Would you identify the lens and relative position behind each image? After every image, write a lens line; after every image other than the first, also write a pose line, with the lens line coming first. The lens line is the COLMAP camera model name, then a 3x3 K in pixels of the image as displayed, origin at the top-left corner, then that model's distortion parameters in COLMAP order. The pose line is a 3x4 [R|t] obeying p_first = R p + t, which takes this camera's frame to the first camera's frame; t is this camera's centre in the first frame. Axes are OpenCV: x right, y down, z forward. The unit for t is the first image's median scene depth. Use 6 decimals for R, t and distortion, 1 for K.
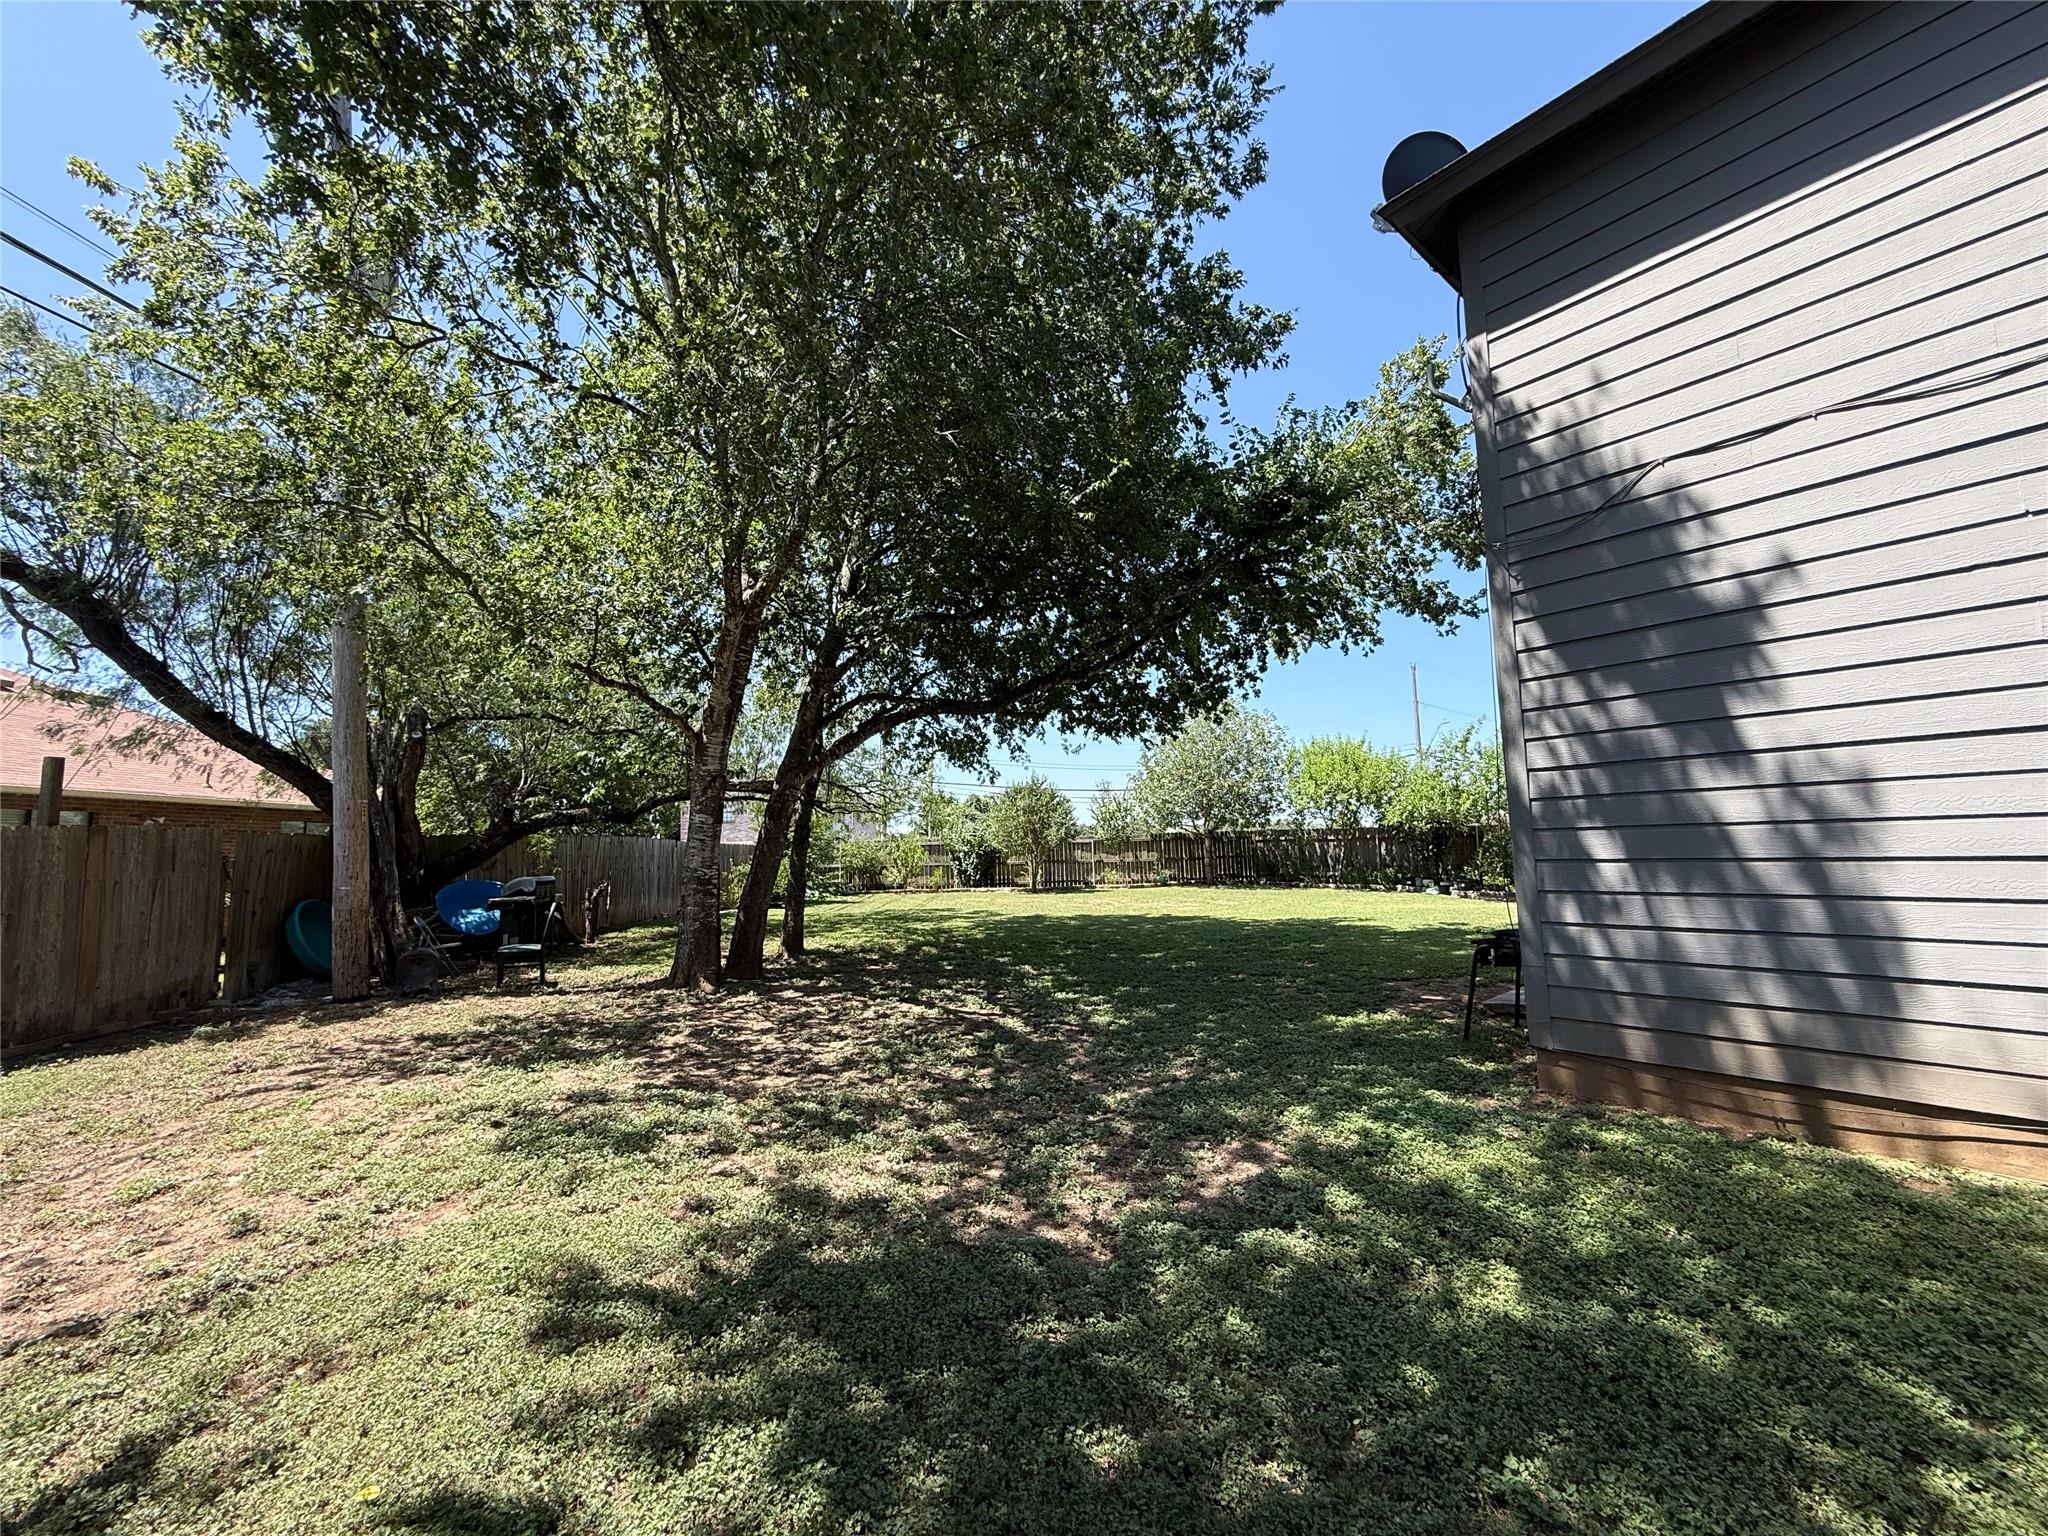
lens RADIAL K [[814.5, 0, 1027.0], [0, 814.5, 768.7], [0, 0, 1]] dist [-0.000424, 0.000019]
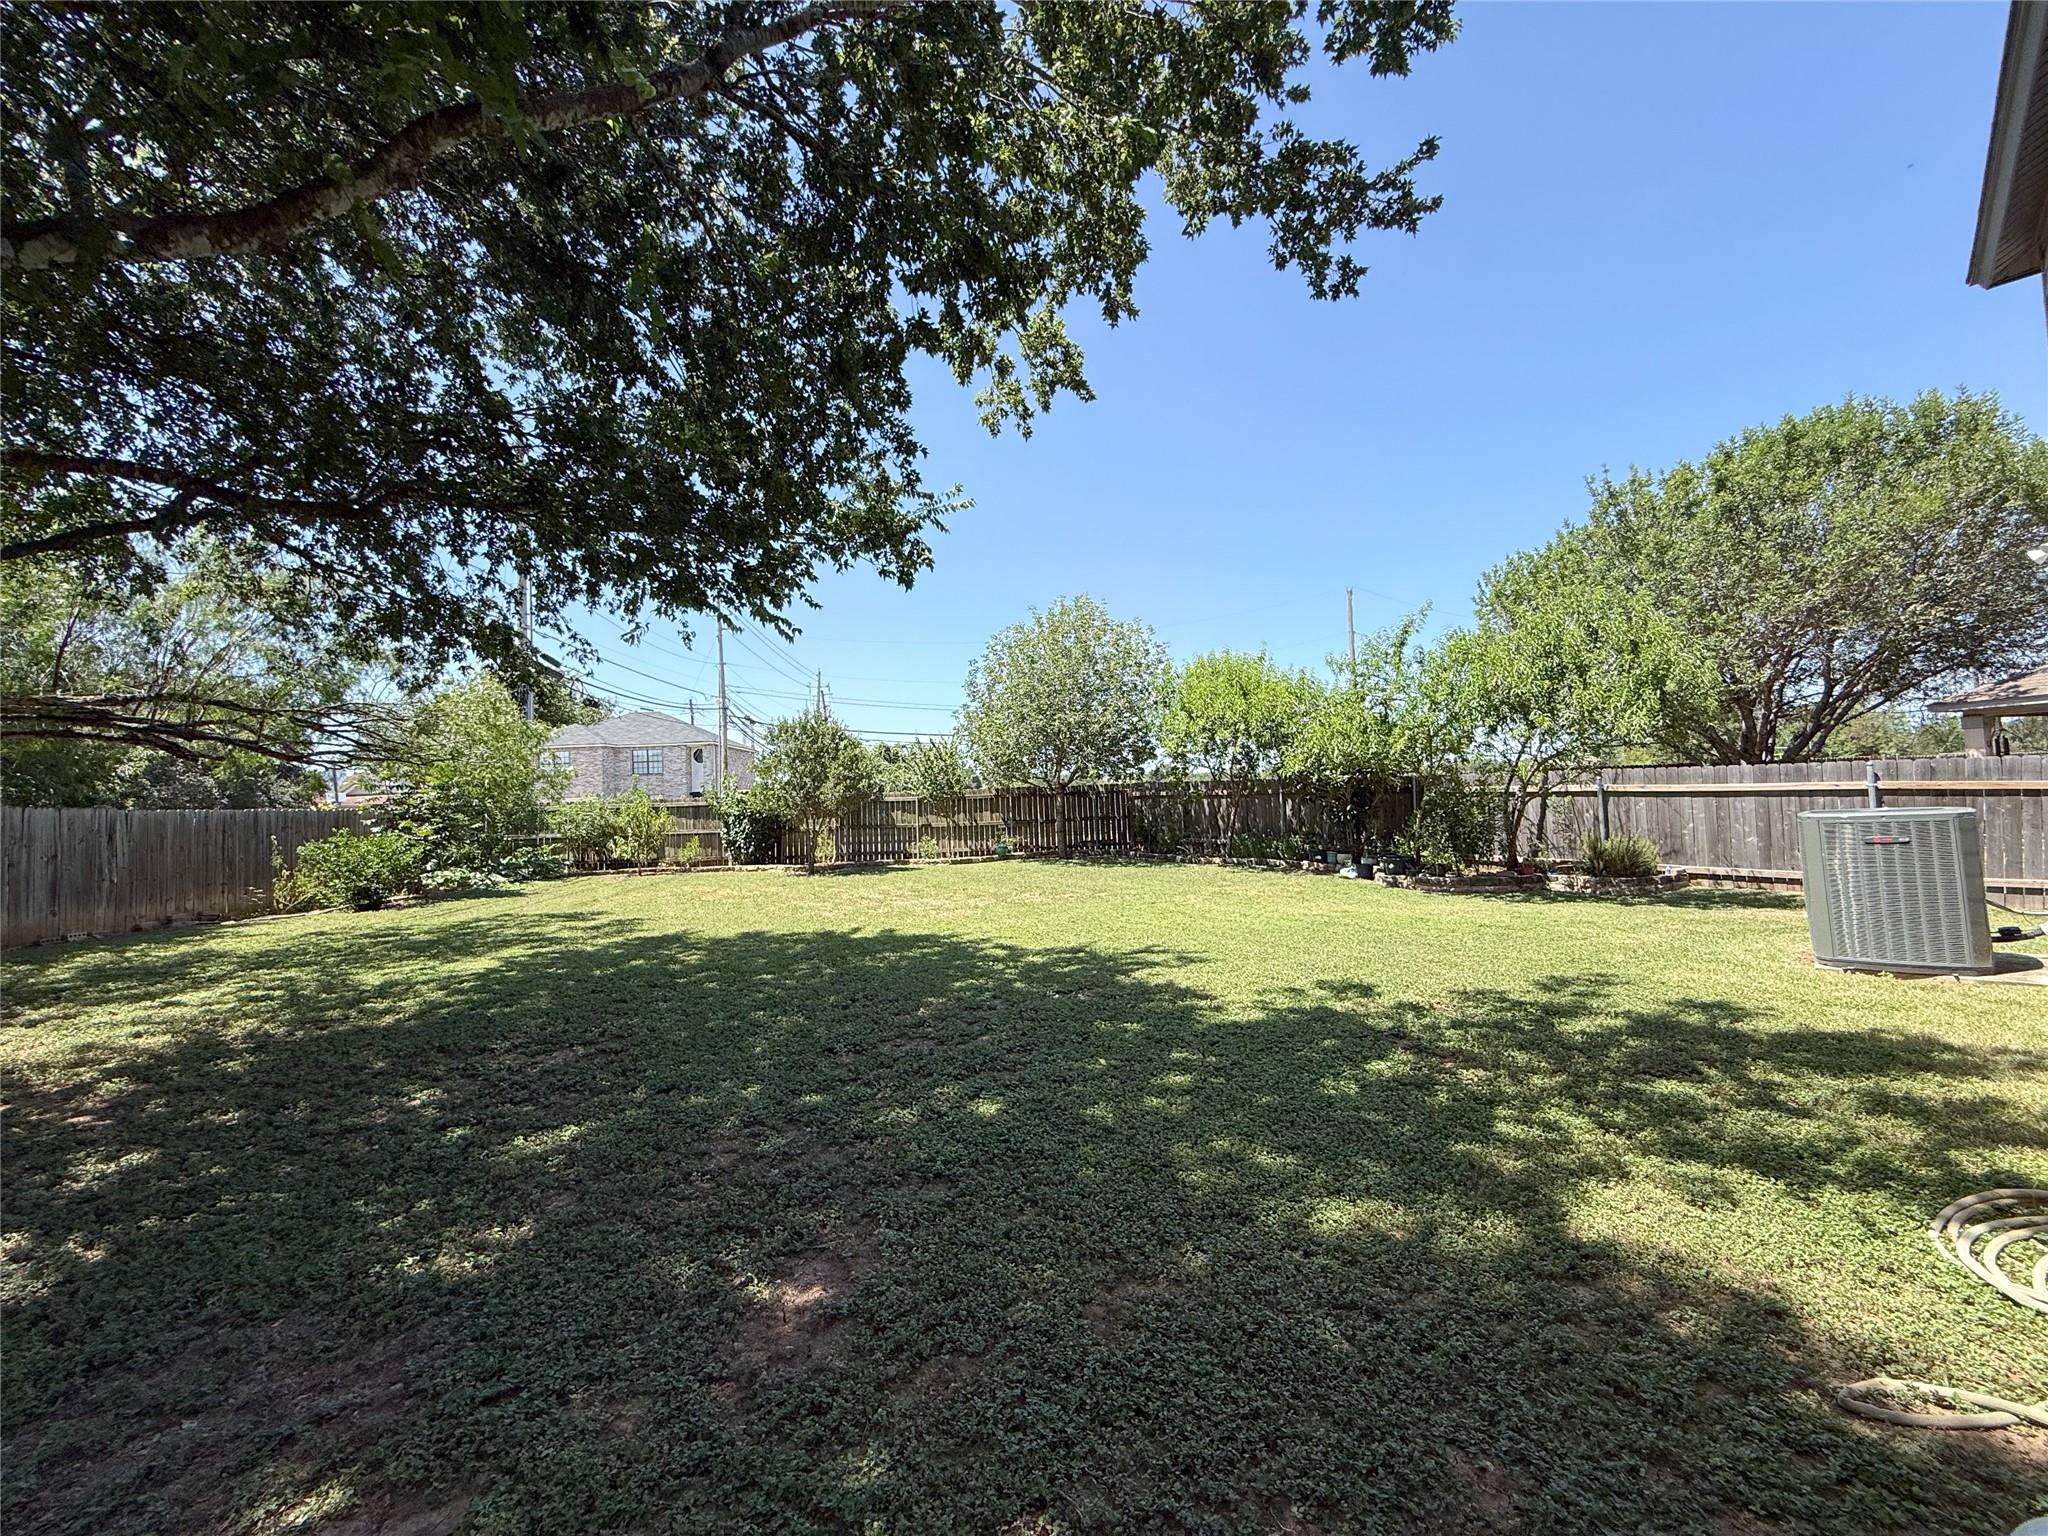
lens RADIAL K [[814.5, 0, 1022.2], [0, 814.5, 767.2], [0, 0, 1]] dist [-0.000424, 0.000019]
pose [[0.998933, -0.006507, 0.045712, 0.164016], [0.003775, 0.998216, 0.059593, 0.017850], [-0.046018, -0.059357, 0.997176, 0.285851]]
